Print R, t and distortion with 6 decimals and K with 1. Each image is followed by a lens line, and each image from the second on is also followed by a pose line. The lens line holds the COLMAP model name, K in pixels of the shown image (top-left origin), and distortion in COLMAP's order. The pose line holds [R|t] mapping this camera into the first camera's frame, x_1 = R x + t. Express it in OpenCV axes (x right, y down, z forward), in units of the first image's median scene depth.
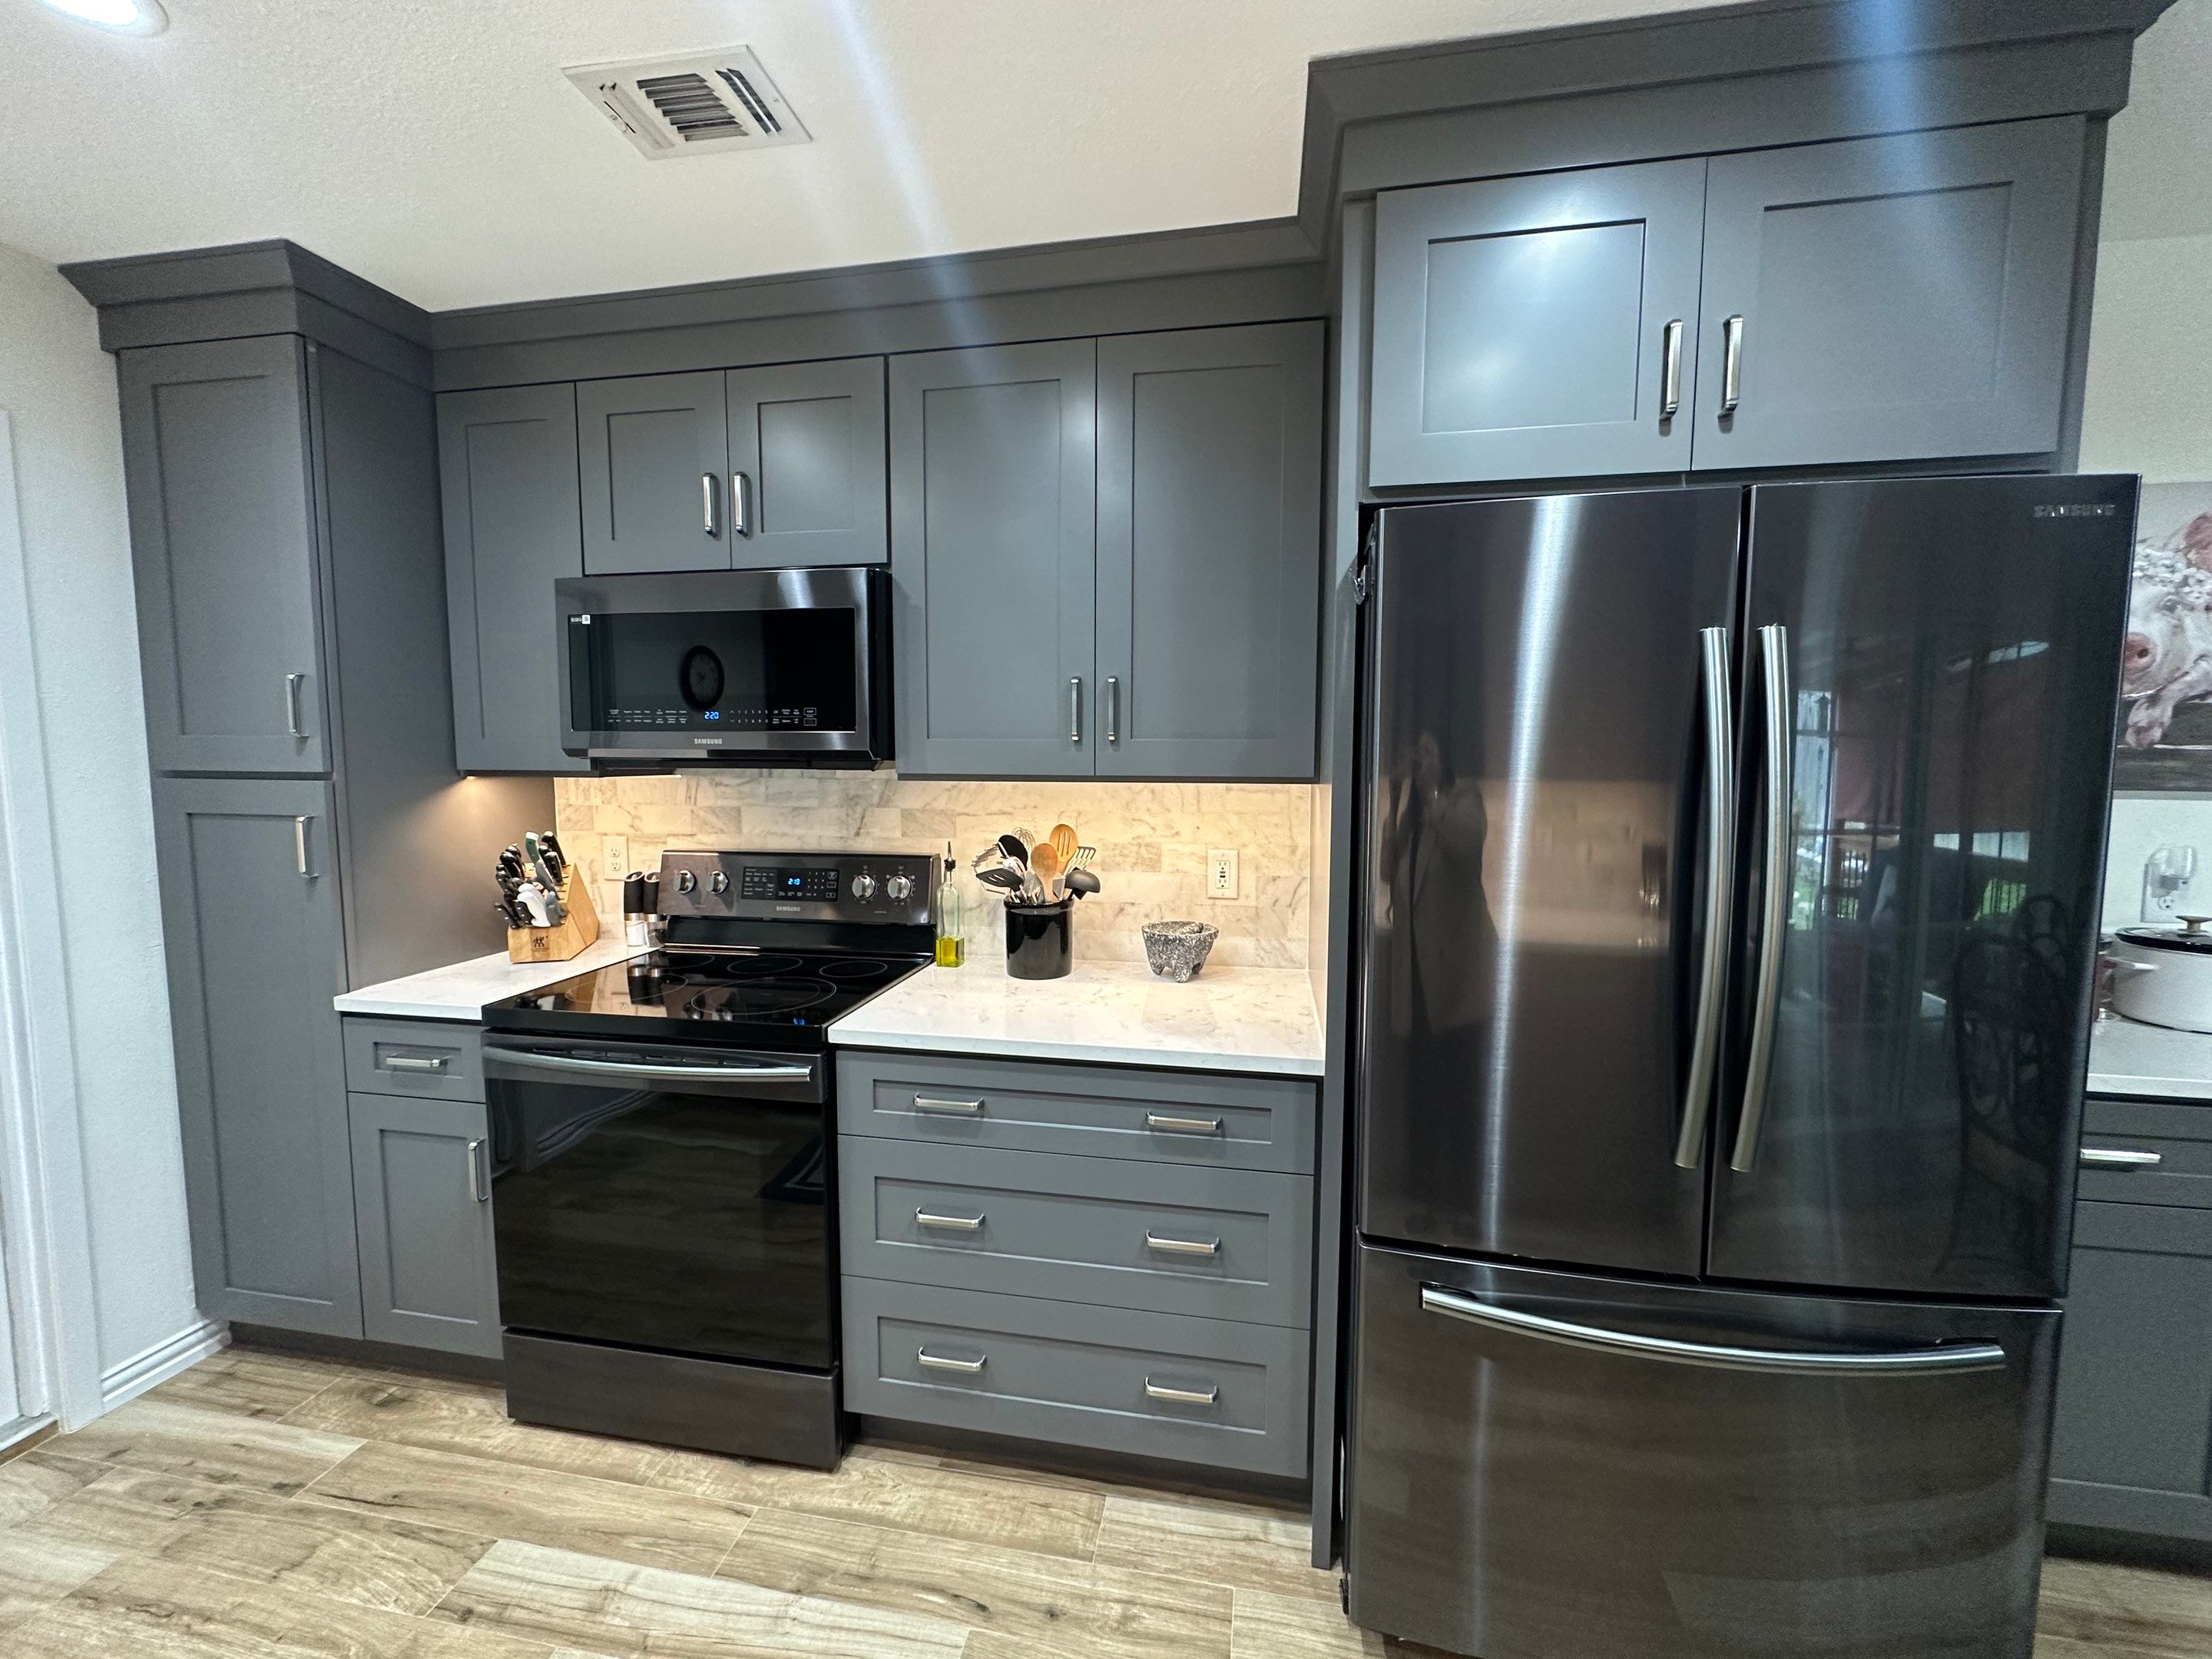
lens RADIAL K [[879.8, 0, 1104.6], [0, 879.8, 826.3], [0, 0, 1]] dist [-0.003139, 0.000724]
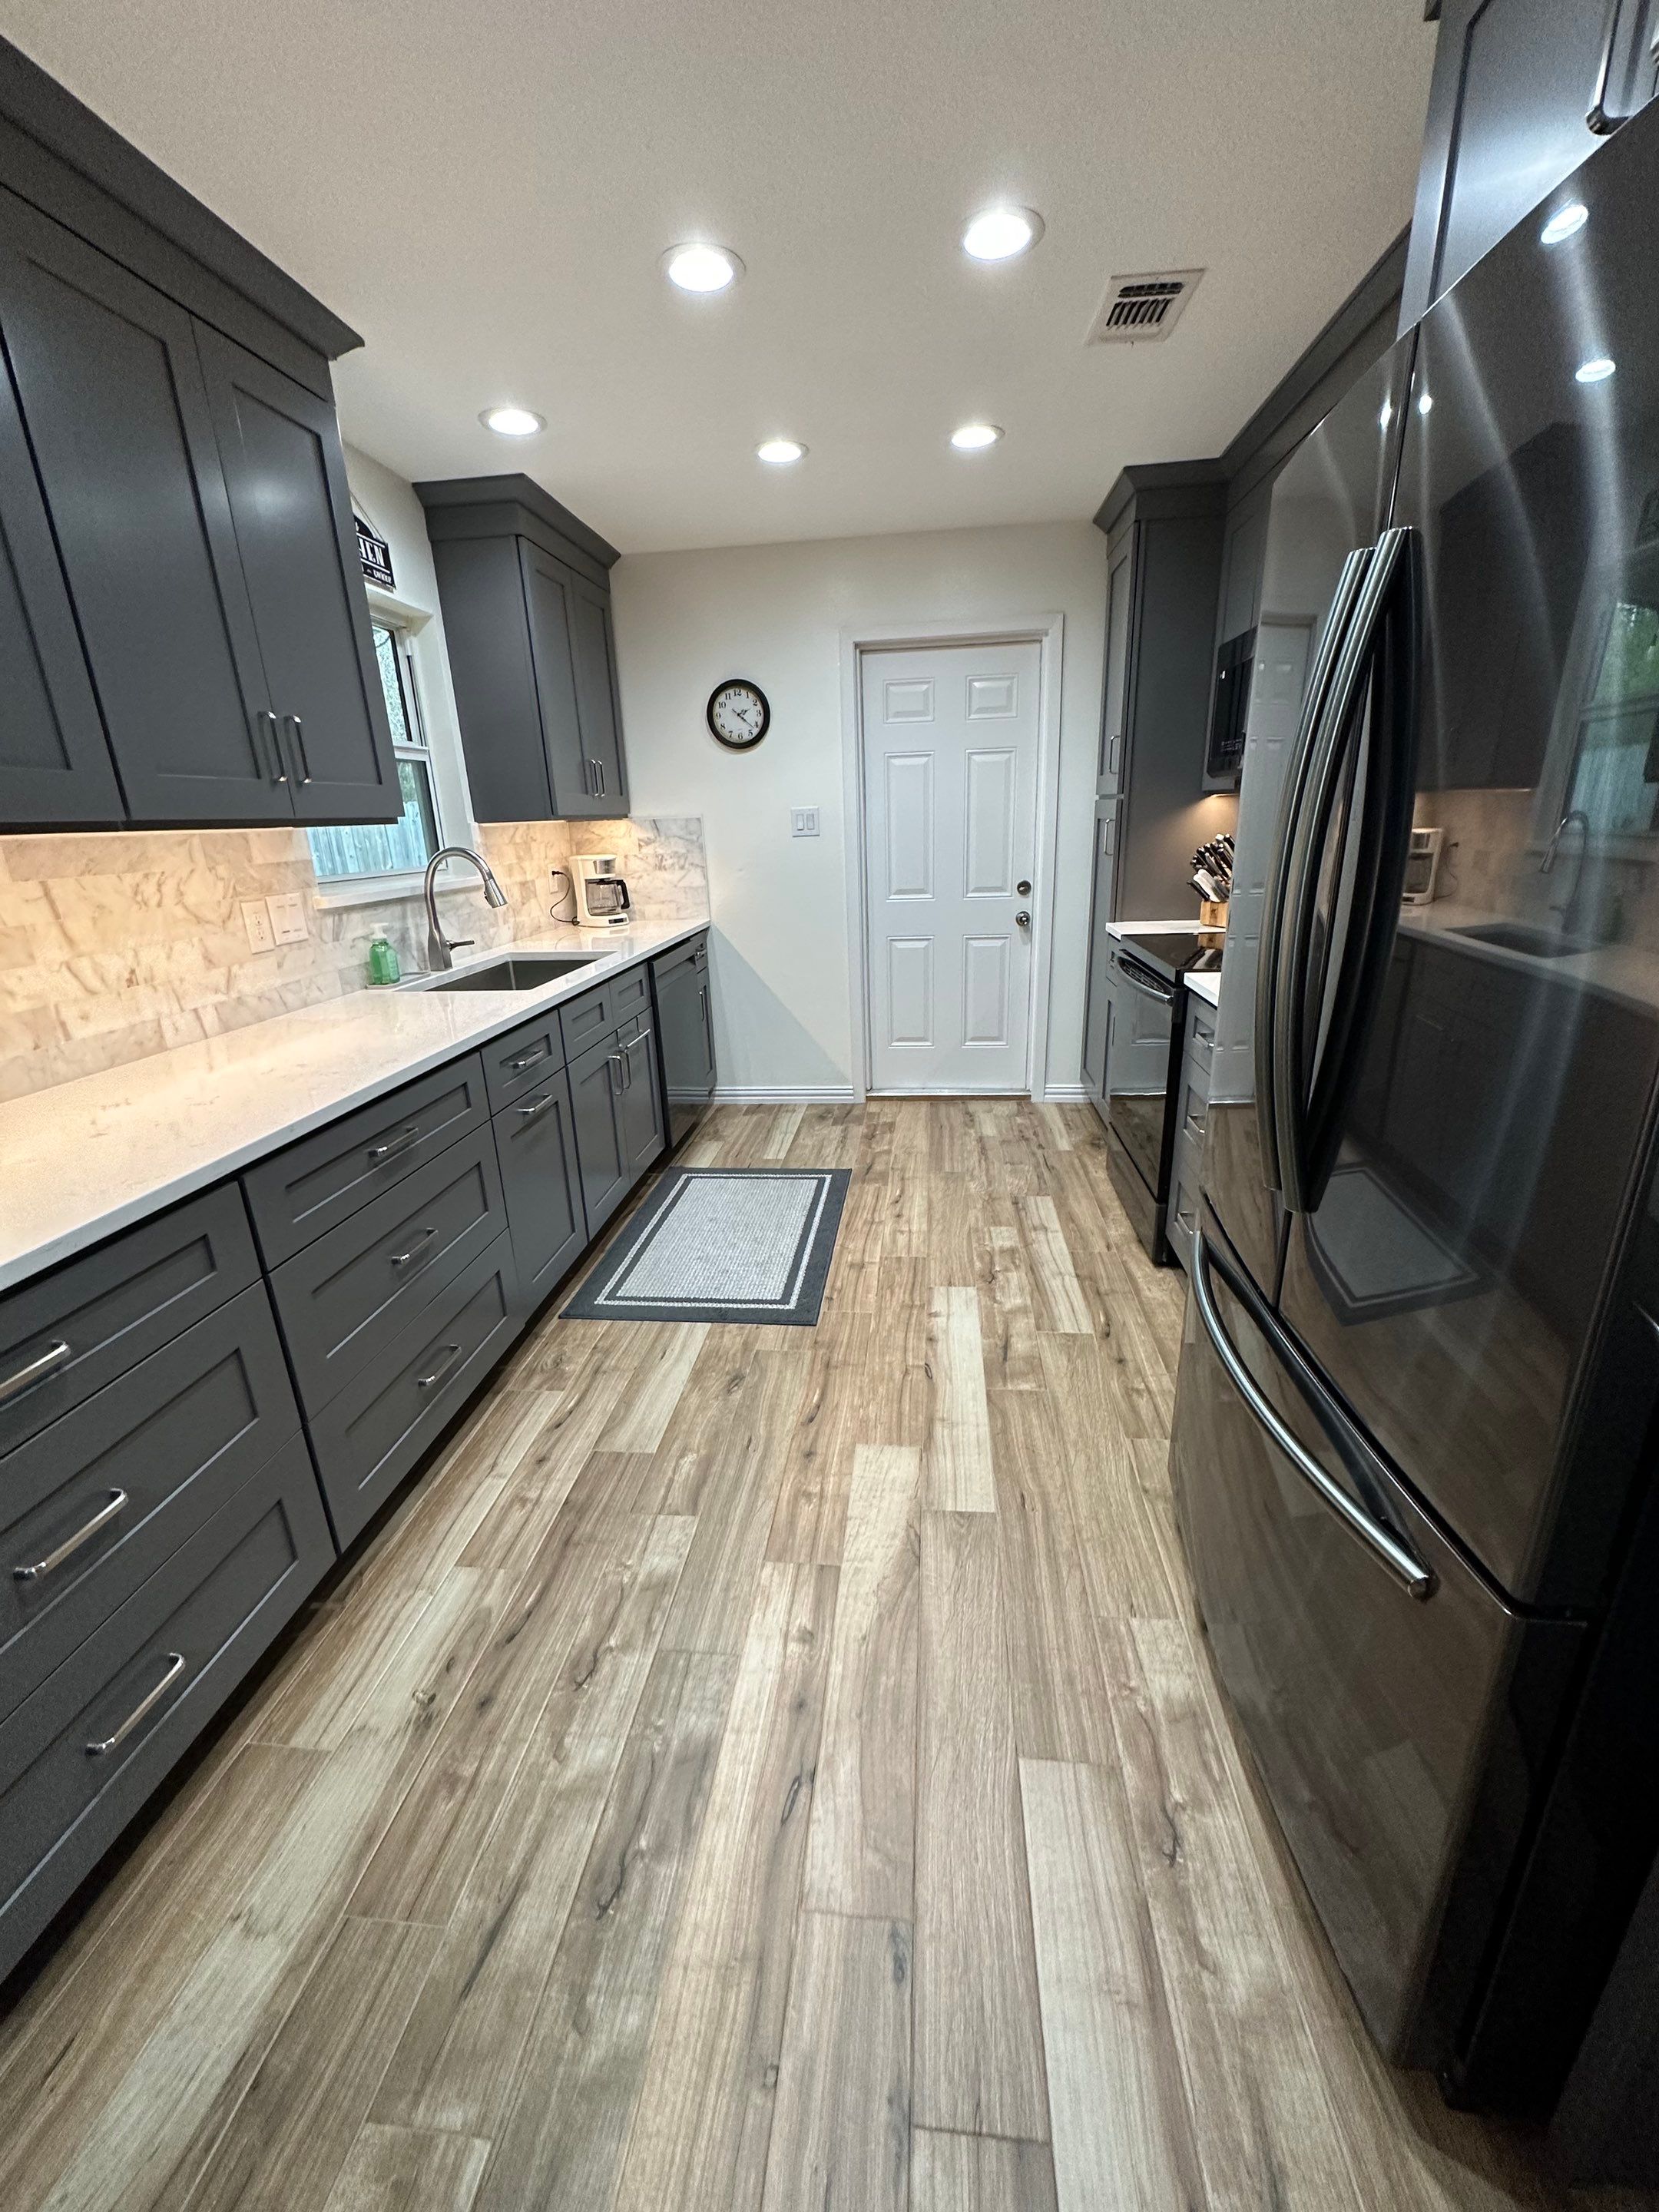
lens RADIAL K [[879.8, 0, 832.0], [0, 879.8, 1105.3], [0, 0, 1]] dist [-0.003139, 0.000724]
pose [[0.074846, 0.309144, -0.948065, 1.017248], [-0.047070, 0.950767, 0.306310, 0.021808], [0.996084, 0.021700, 0.085713, 0.297347]]
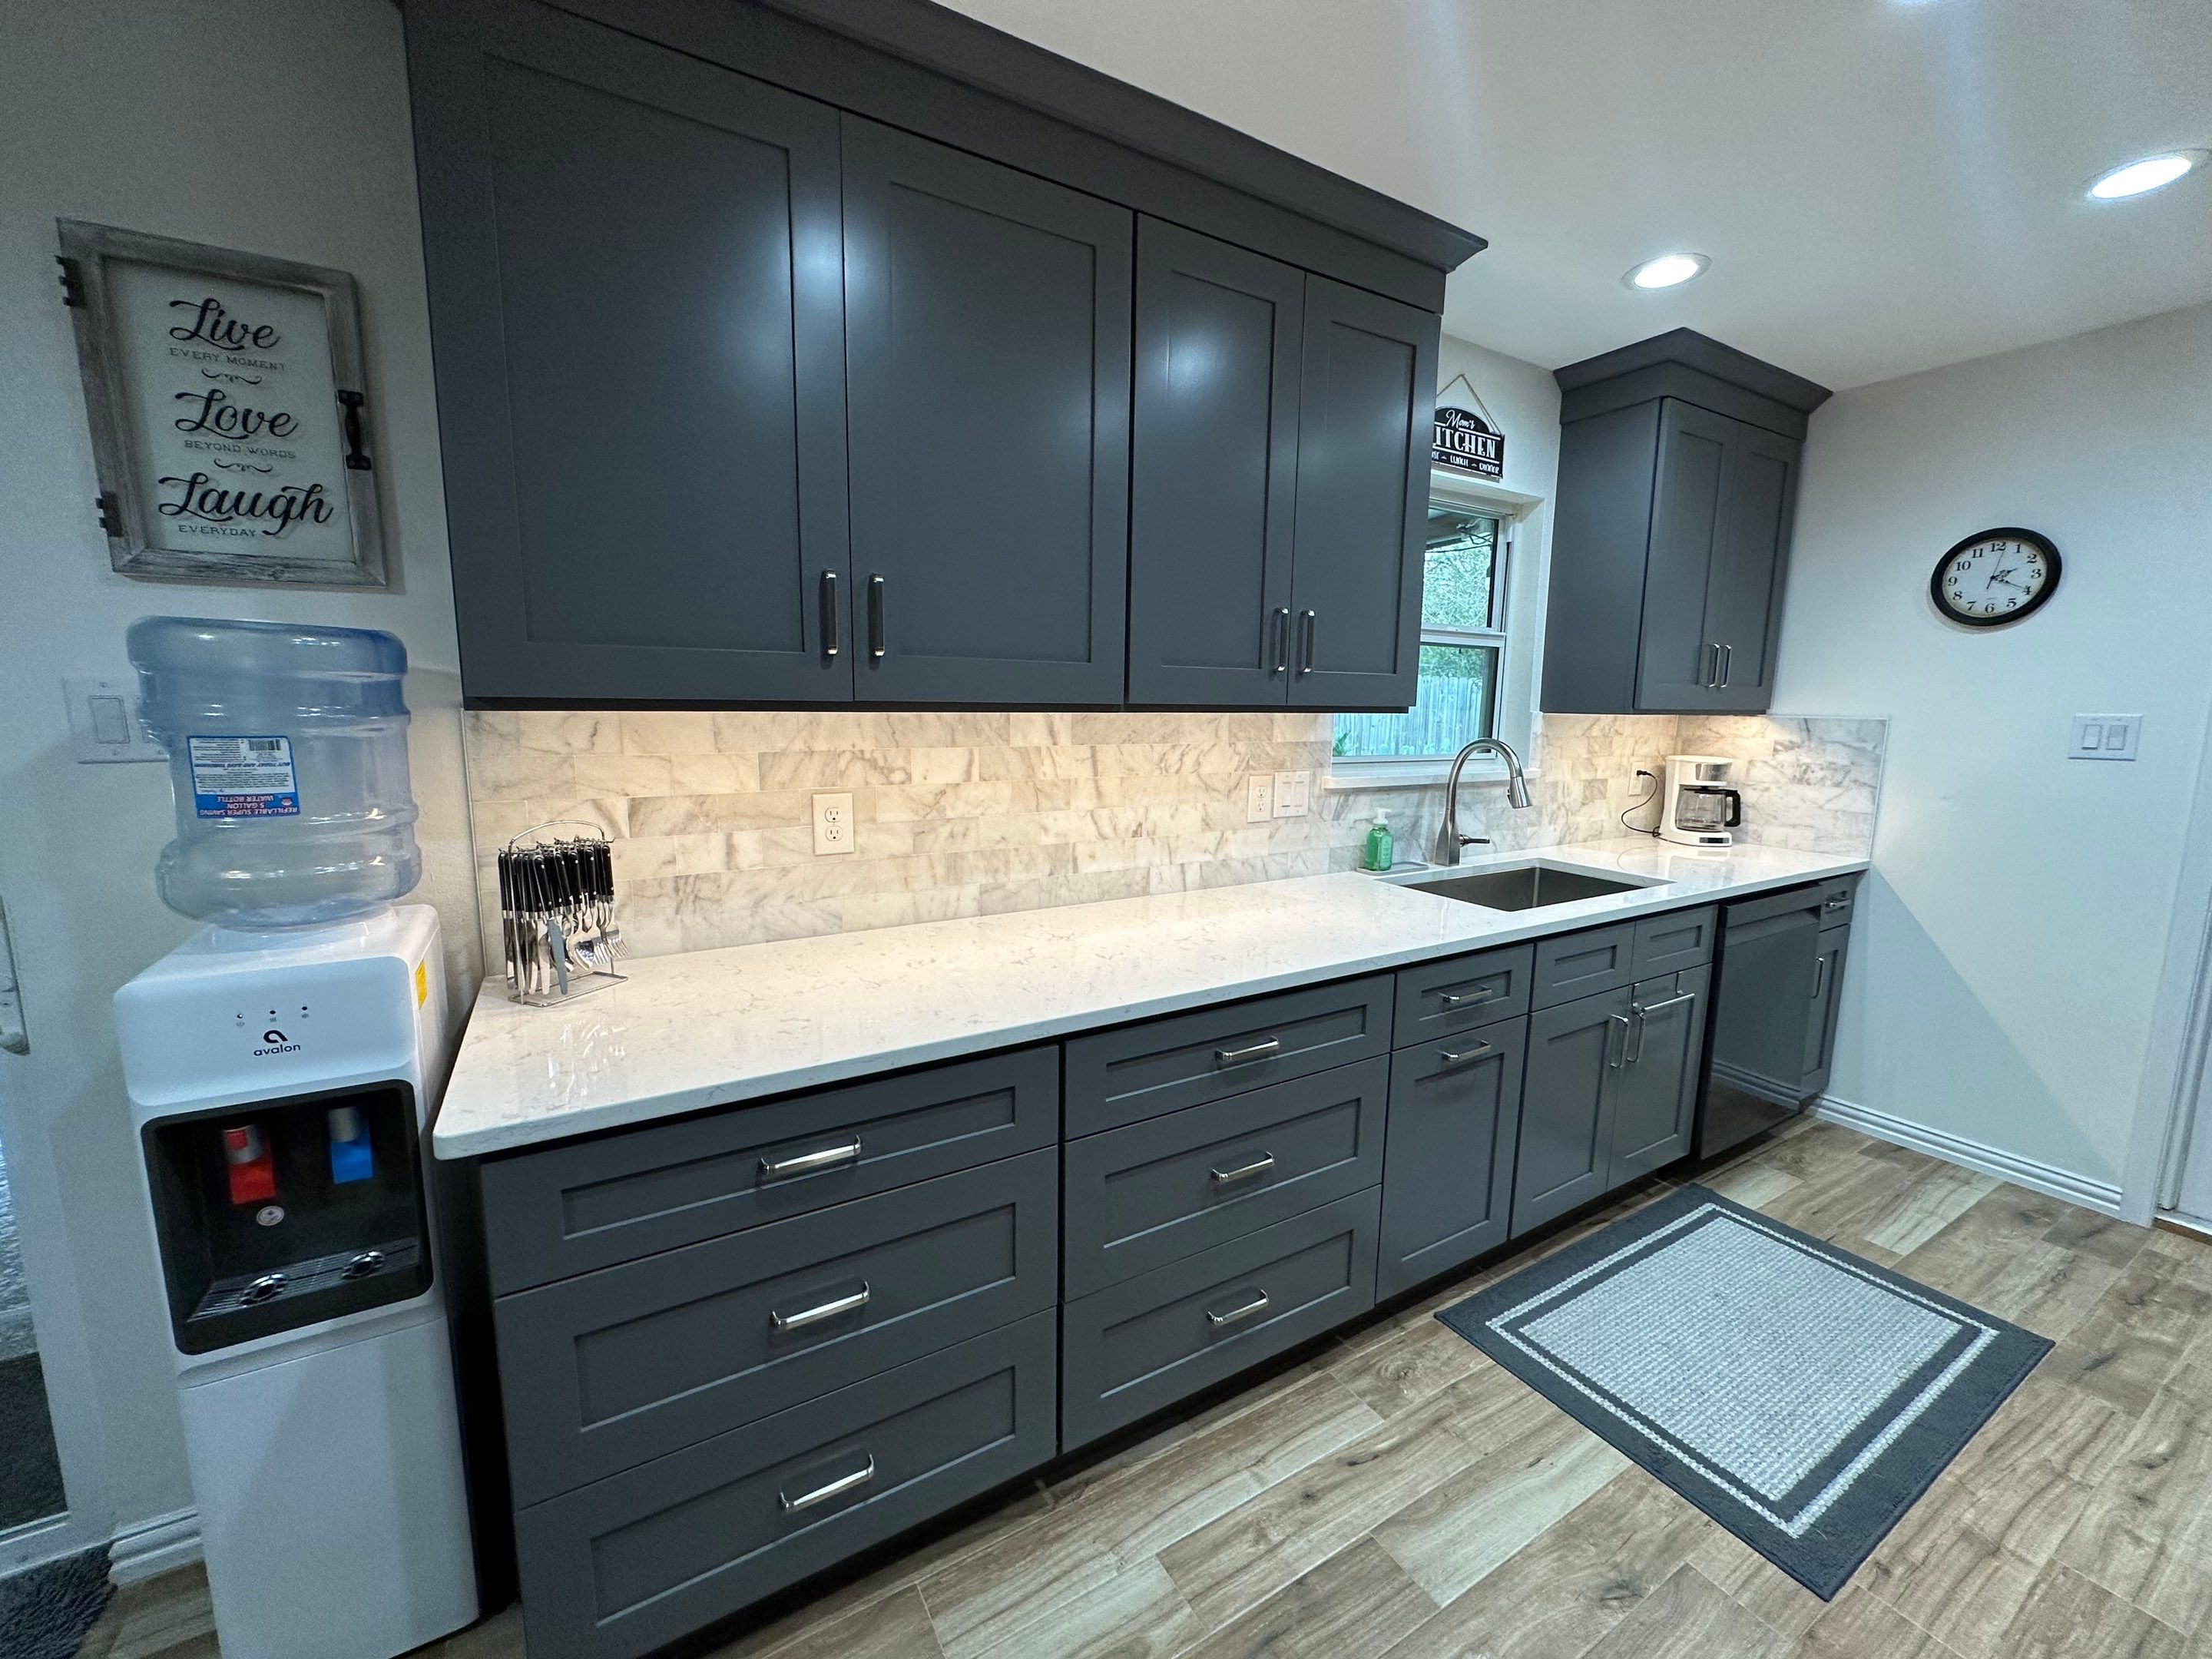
lens RADIAL K [[879.8, 0, 1105.8], [0, 879.8, 826.8], [0, 0, 1]] dist [-0.003139, 0.000724]
pose [[-0.753422, 0.083481, -0.652216, 0.740837], [-0.067391, 0.976881, 0.202885, -0.011628], [0.654074, 0.196812, -0.730378, 0.413973]]
